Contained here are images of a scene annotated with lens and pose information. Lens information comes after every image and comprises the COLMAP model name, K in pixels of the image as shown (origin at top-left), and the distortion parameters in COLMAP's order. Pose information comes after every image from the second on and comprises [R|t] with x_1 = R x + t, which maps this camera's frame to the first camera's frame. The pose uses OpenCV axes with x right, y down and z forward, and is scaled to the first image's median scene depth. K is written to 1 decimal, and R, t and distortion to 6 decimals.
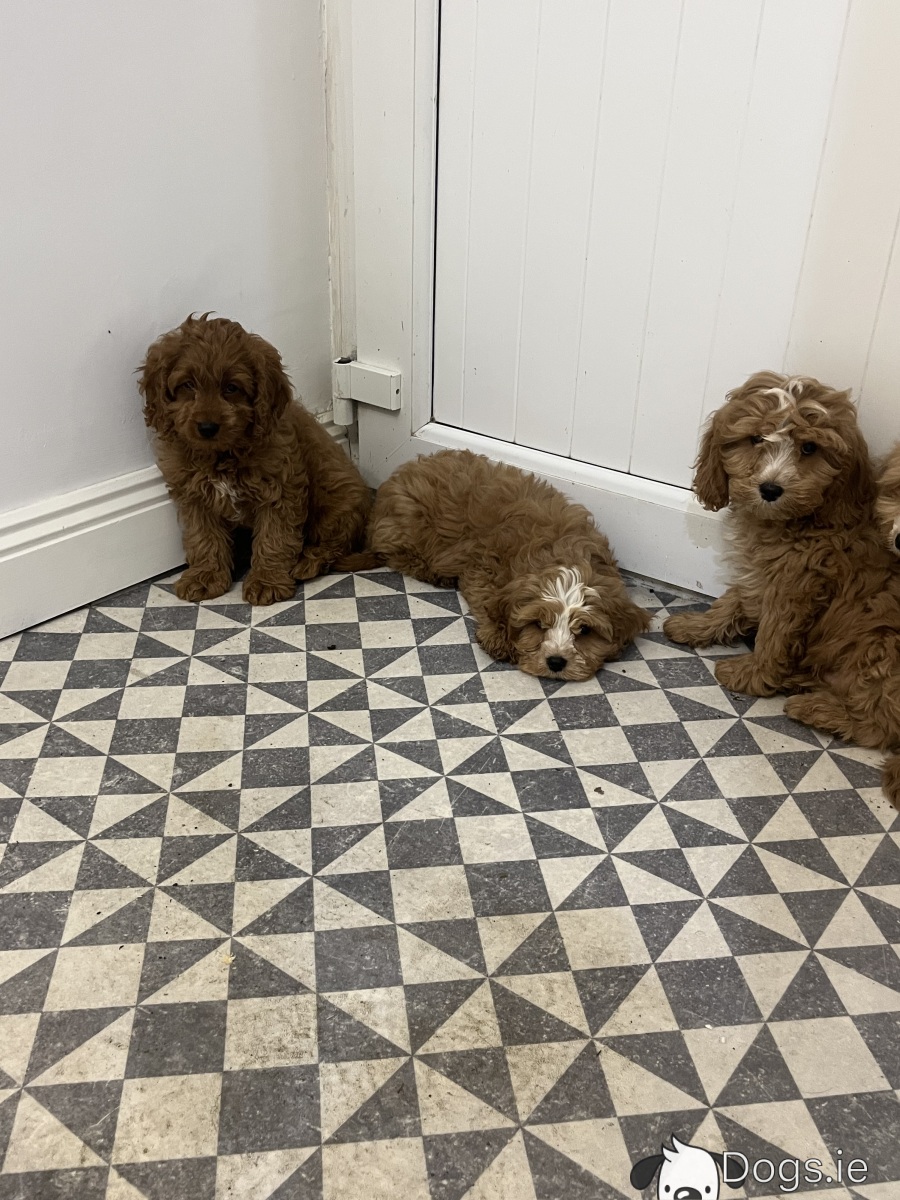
lens RADIAL K [[1098.2, 0, 459.2], [0, 1098.2, 614.0], [0, 0, 1]] dist [0.029680, 0.000000]
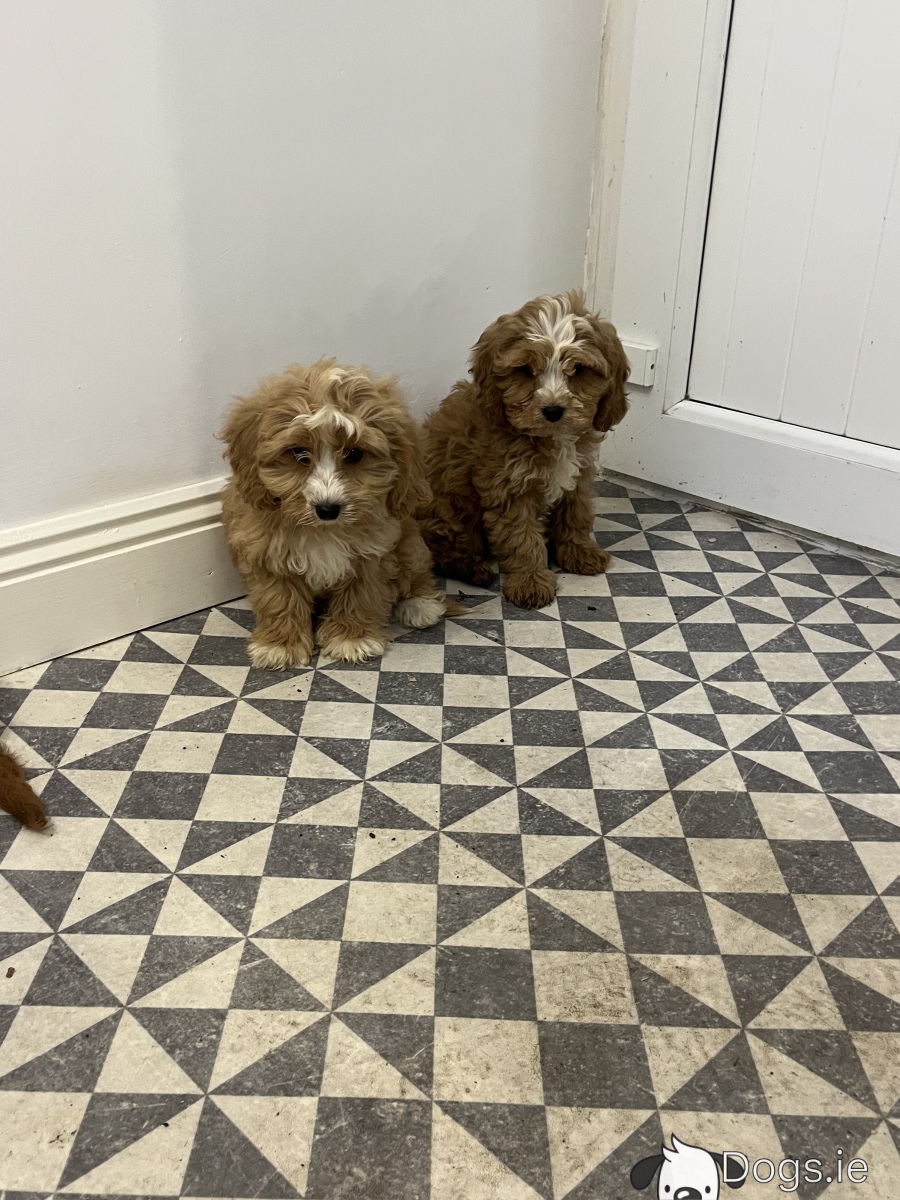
lens RADIAL K [[1098.2, 0, 445.4], [0, 1098.2, 615.1], [0, 0, 1]] dist [0.029680, 0.000000]
pose [[0.988764, 0.054410, -0.139229, -0.143342], [-0.059251, 0.997766, -0.030860, 0.086856], [0.137239, 0.038763, 0.989779, 0.051296]]
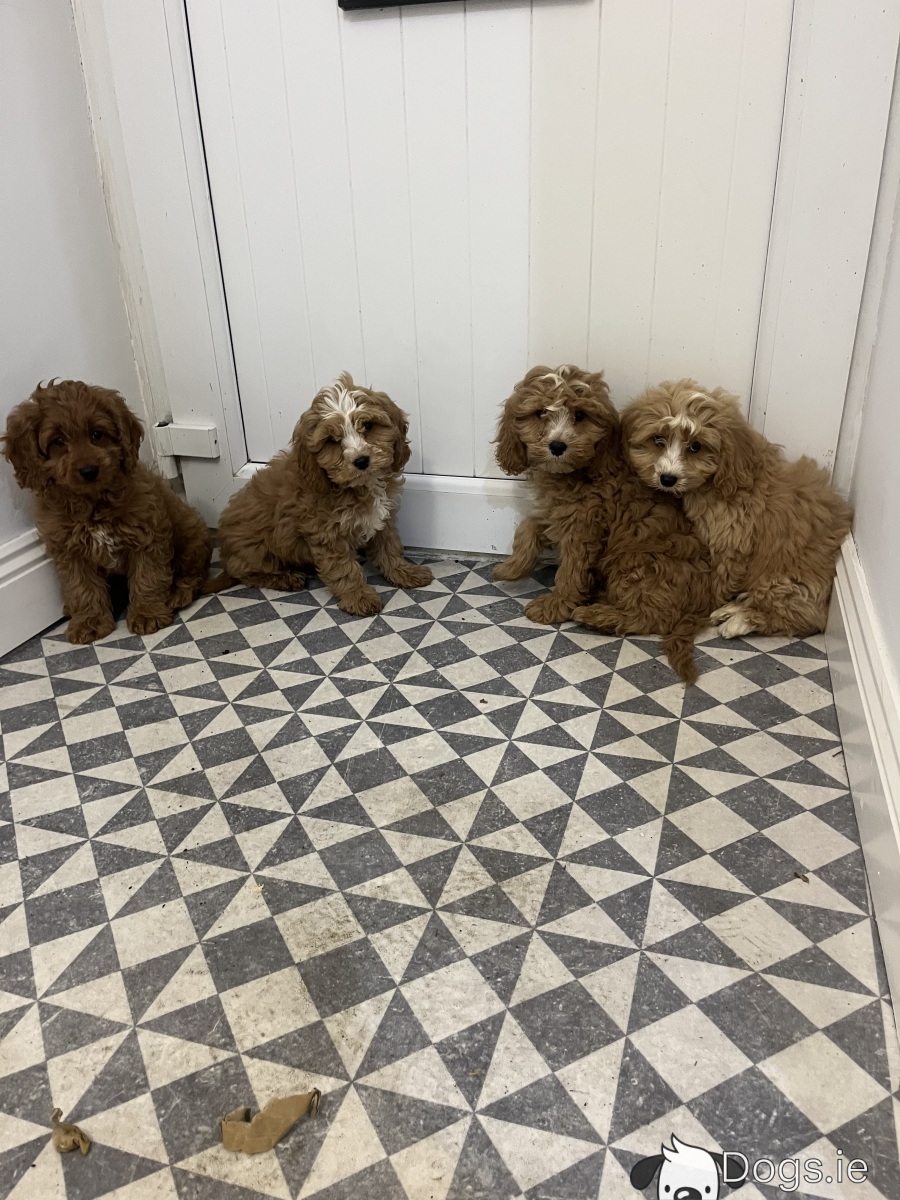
lens RADIAL K [[916.8, 0, 459.3], [0, 916.8, 612.2], [0, 0, 1]] dist [0.059937, -0.077662]
pose [[0.939302, -0.204365, 0.275584, -0.195805], [0.212171, 0.977231, 0.001521, 0.054636], [-0.269620, 0.057042, 0.961276, -0.047269]]
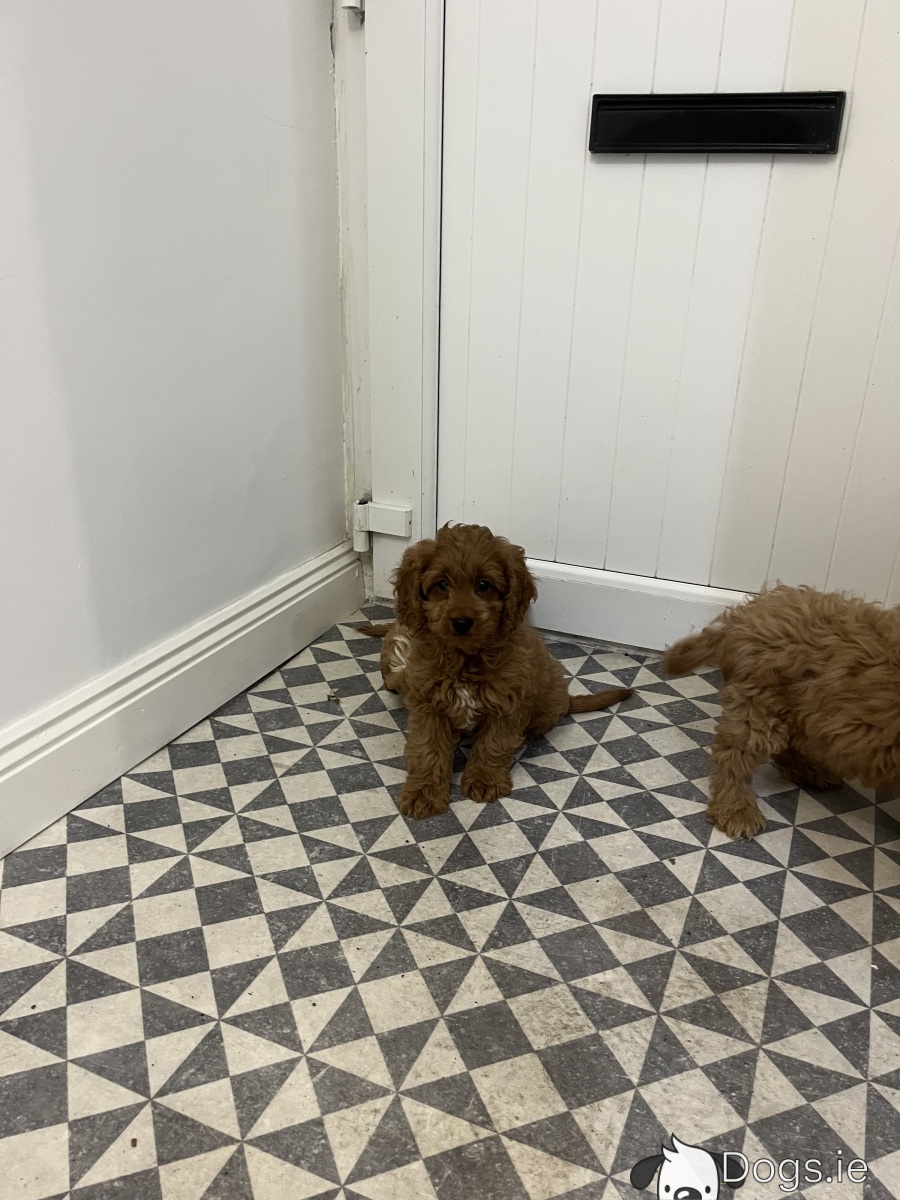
lens RADIAL K [[916.8, 0, 457.0], [0, 916.8, 610.4], [0, 0, 1]] dist [0.059937, -0.077662]
pose [[0.972138, -0.097588, 0.213132, -0.388448], [0.114527, 0.991048, -0.068607, -0.032484], [-0.204529, 0.091105, 0.974612, -0.081327]]
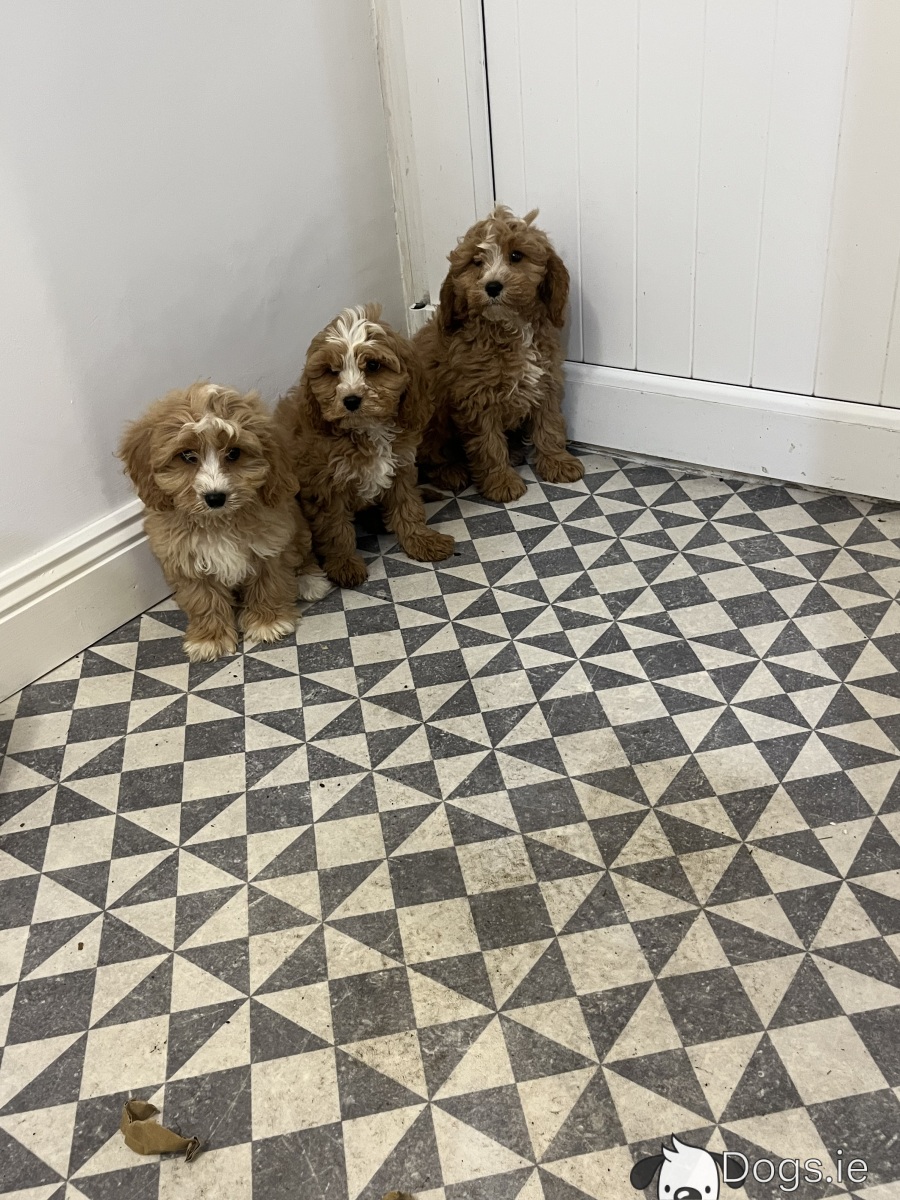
lens RADIAL K [[1098.2, 0, 459.8], [0, 1098.2, 603.6], [0, 0, 1]] dist [0.029680, 0.000000]
pose [[0.992511, -0.119678, -0.024468, -0.118967], [0.121278, 0.989368, 0.080271, -0.027943], [0.014601, -0.082637, 0.996473, -0.217731]]
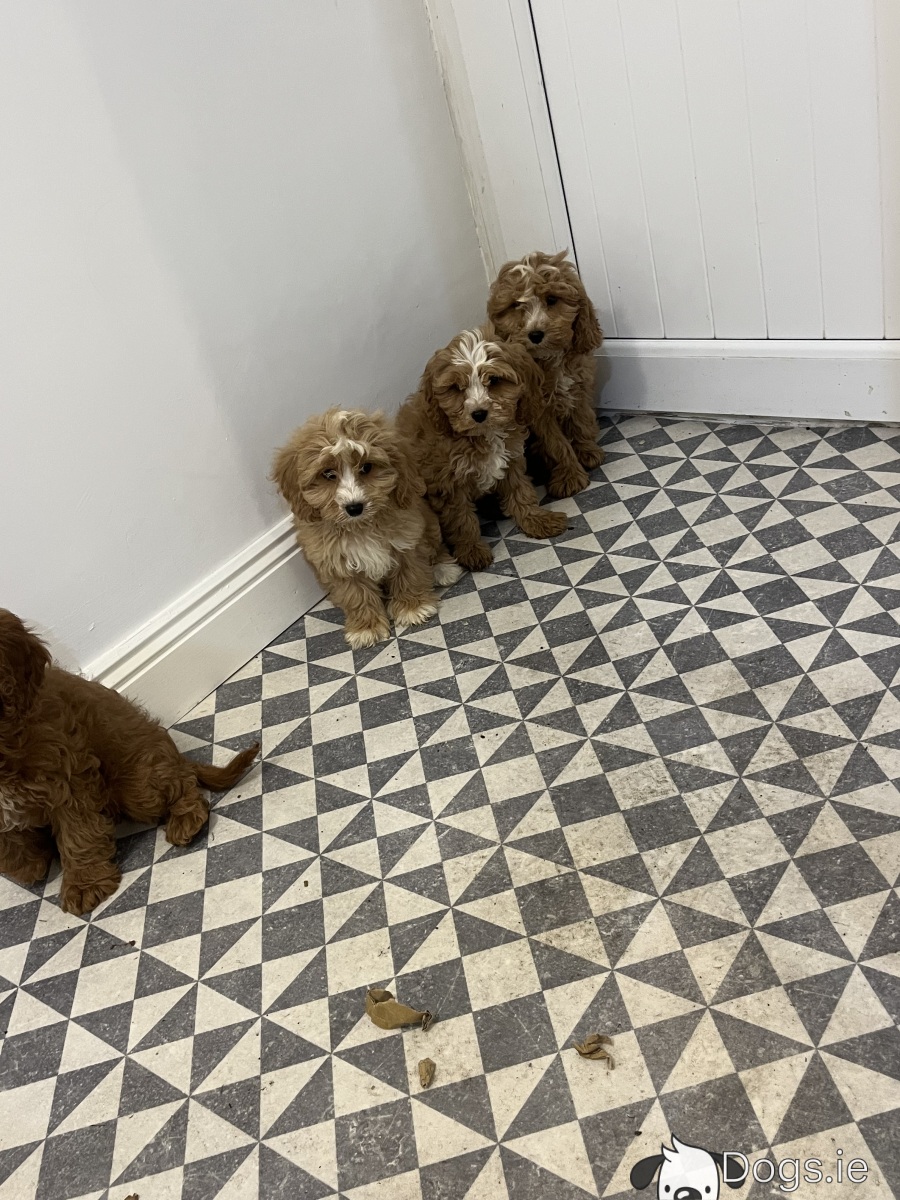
lens RADIAL K [[1098.2, 0, 455.5], [0, 1098.2, 610.2], [0, 0, 1]] dist [0.029680, 0.000000]
pose [[0.962764, -0.238576, -0.127150, -0.139047], [0.248869, 0.965845, 0.072161, -0.017996], [0.105591, -0.101118, 0.989255, -0.403618]]
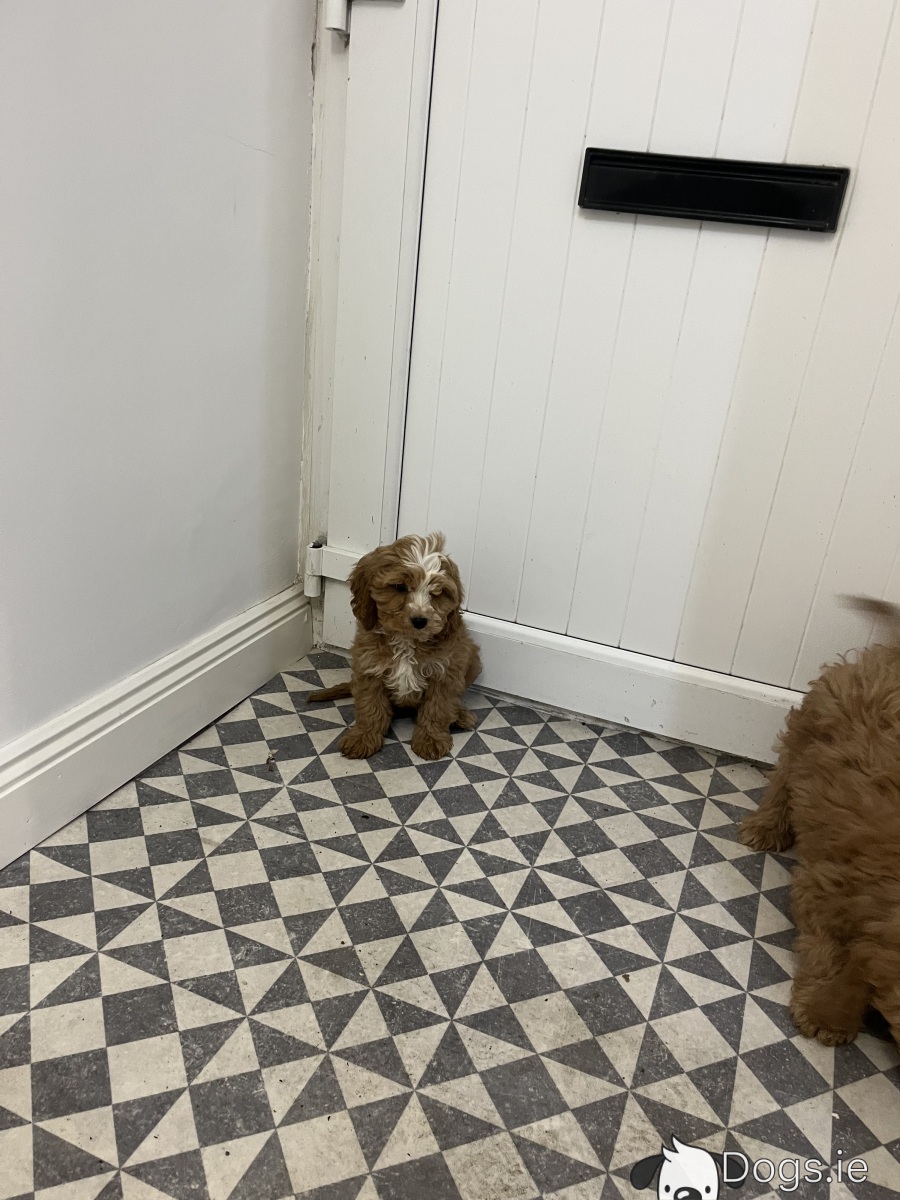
lens RADIAL K [[916.8, 0, 454.5], [0, 916.8, 606.9], [0, 0, 1]] dist [0.059937, -0.077662]
pose [[0.963307, -0.038331, 0.265651, -0.374788], [0.058887, 0.995818, -0.069852, -0.136938], [-0.261862, 0.082933, 0.961535, -0.004381]]
